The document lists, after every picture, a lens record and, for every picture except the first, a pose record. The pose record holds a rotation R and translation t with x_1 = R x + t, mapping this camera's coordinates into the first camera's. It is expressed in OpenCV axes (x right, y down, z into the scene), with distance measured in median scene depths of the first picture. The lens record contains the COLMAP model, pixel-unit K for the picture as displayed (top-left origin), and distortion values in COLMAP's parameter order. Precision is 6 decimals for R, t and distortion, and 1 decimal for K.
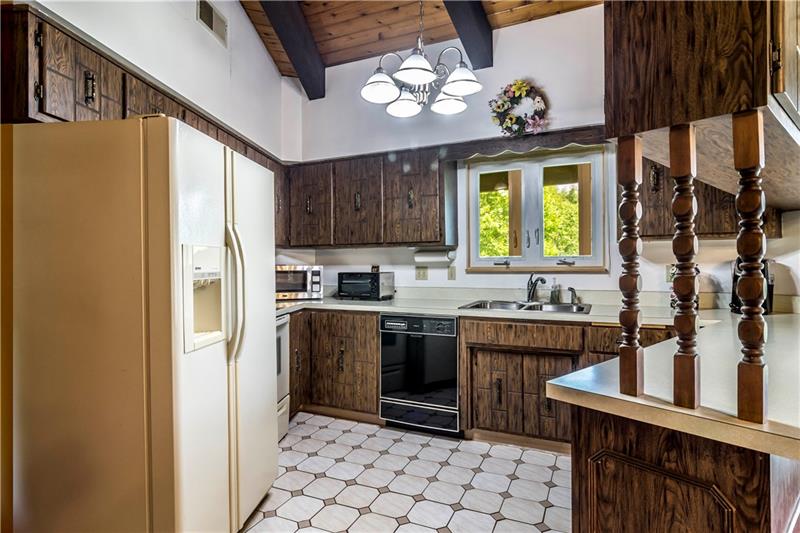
lens RADIAL K [[427.6, 0, 403.1], [0, 427.6, 263.2], [0, 0, 1]] dist [-0.006445, 0.002964]
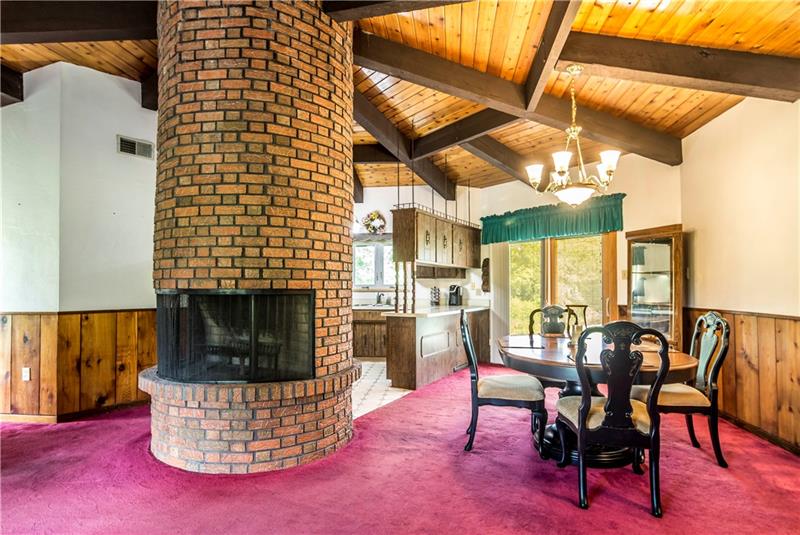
lens RADIAL K [[427.6, 0, 398.0], [0, 427.6, 276.9], [0, 0, 1]] dist [-0.006445, 0.002964]
pose [[0.944022, 0.014310, 0.329572, -0.356656], [-0.005293, 0.999587, -0.028239, 0.008395], [-0.329840, 0.024914, 0.943708, -1.198026]]
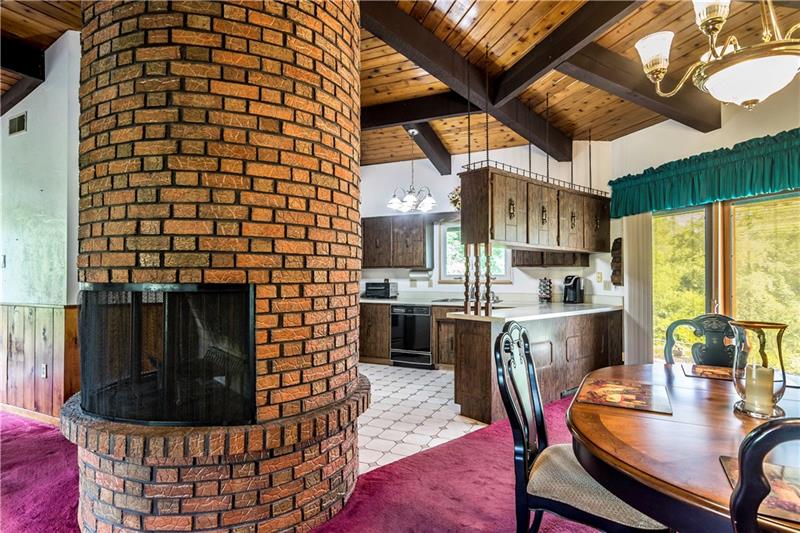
lens RADIAL K [[427.6, 0, 397.0], [0, 427.6, 268.2], [0, 0, 1]] dist [-0.006445, 0.002964]
pose [[0.999954, 0.008453, -0.004464, -0.018528], [-0.008549, 0.999726, -0.021777, -0.000651], [0.004279, 0.021814, 0.999753, -0.850083]]
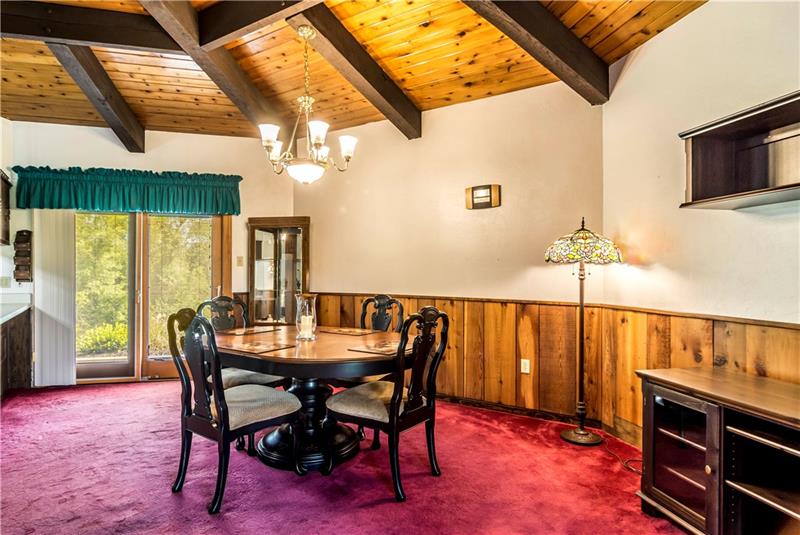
lens RADIAL K [[427.6, 0, 393.1], [0, 427.6, 274.7], [0, 0, 1]] dist [-0.006445, 0.002964]
pose [[0.084789, 0.003081, 0.996394, -0.522903], [0.002471, 0.999991, -0.003302, 0.005566], [-0.996396, 0.002742, 0.084780, -0.659811]]
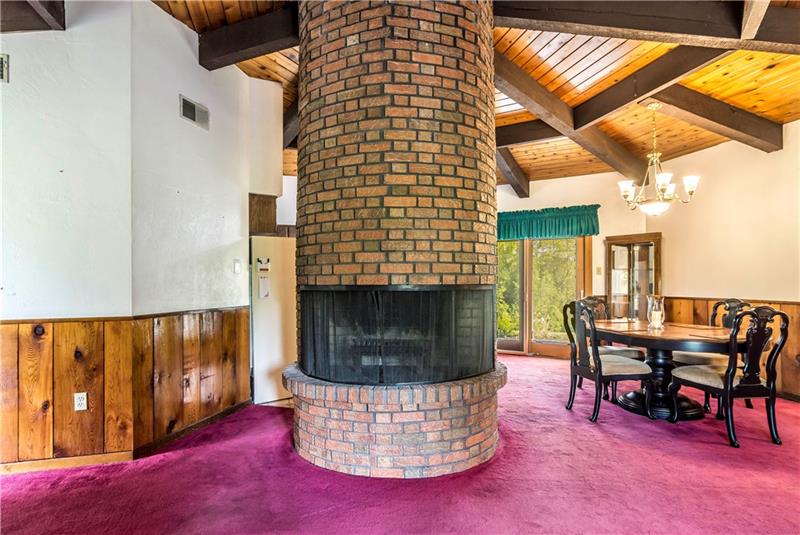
lens RADIAL K [[427.6, 0, 395.9], [0, 427.6, 277.0], [0, 0, 1]] dist [-0.006445, 0.002964]
pose [[0.750136, 0.009496, 0.661215, -1.026217], [0.001376, 0.999872, -0.015920, 0.008242], [-0.661282, 0.012852, 0.750027, -0.831316]]
